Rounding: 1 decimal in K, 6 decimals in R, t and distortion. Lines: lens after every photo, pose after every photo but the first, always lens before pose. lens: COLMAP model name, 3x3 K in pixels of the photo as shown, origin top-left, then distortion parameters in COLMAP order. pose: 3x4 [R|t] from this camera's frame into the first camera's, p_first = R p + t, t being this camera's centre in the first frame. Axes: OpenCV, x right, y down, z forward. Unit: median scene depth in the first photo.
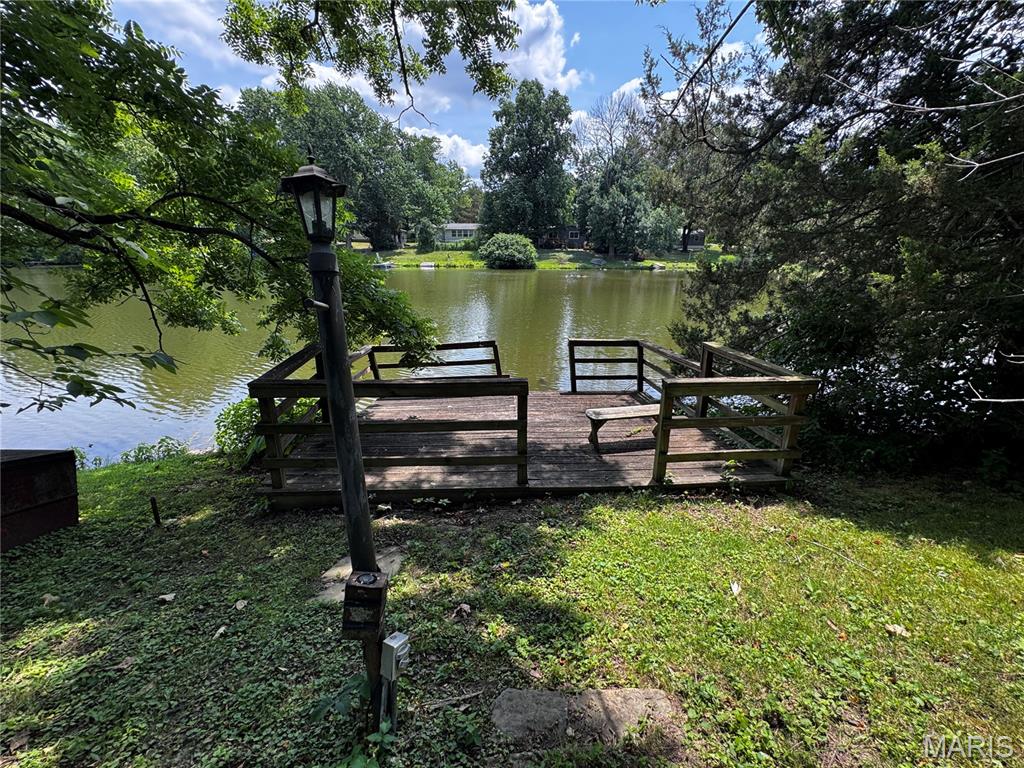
lens RADIAL K [[408.0, 0, 512.0], [0, 408.0, 384.0], [0, 0, 1]] dist [-0.002526, 0.000496]
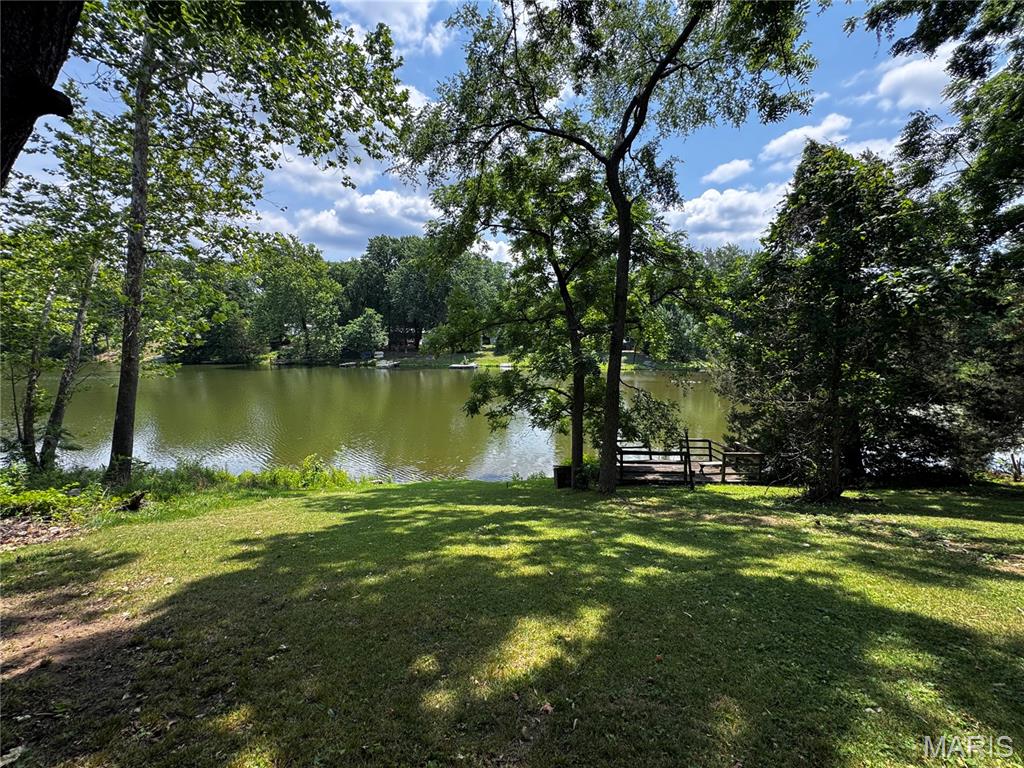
lens RADIAL K [[408.0, 0, 512.0], [0, 408.0, 384.0], [0, 0, 1]] dist [-0.002526, 0.000496]
pose [[0.995208, 0.006503, -0.097569, -0.776023], [-0.026457, 0.978477, -0.204651, 0.122339], [0.094138, 0.206252, 0.973960, -1.927492]]
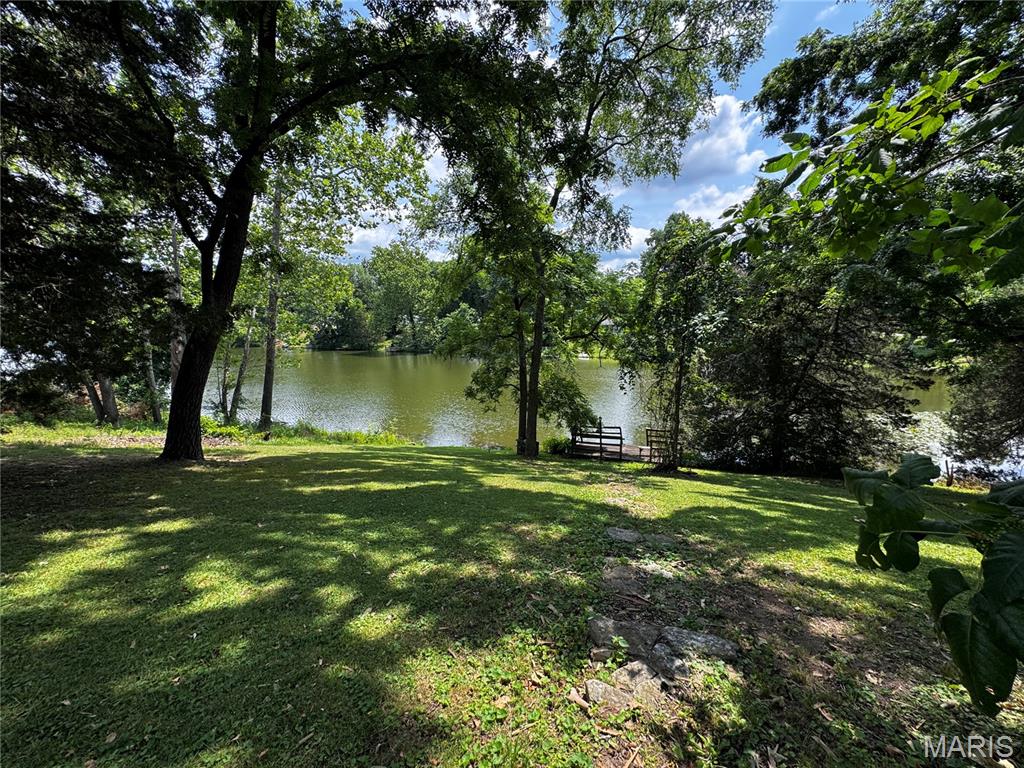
lens RADIAL K [[408.0, 0, 512.0], [0, 408.0, 384.0], [0, 0, 1]] dist [-0.001304, 0.000094]
pose [[0.936868, 0.045317, -0.346734, 0.296829], [-0.104830, 0.982359, -0.154858, 0.167987], [0.333600, 0.181430, 0.925092, -2.669679]]
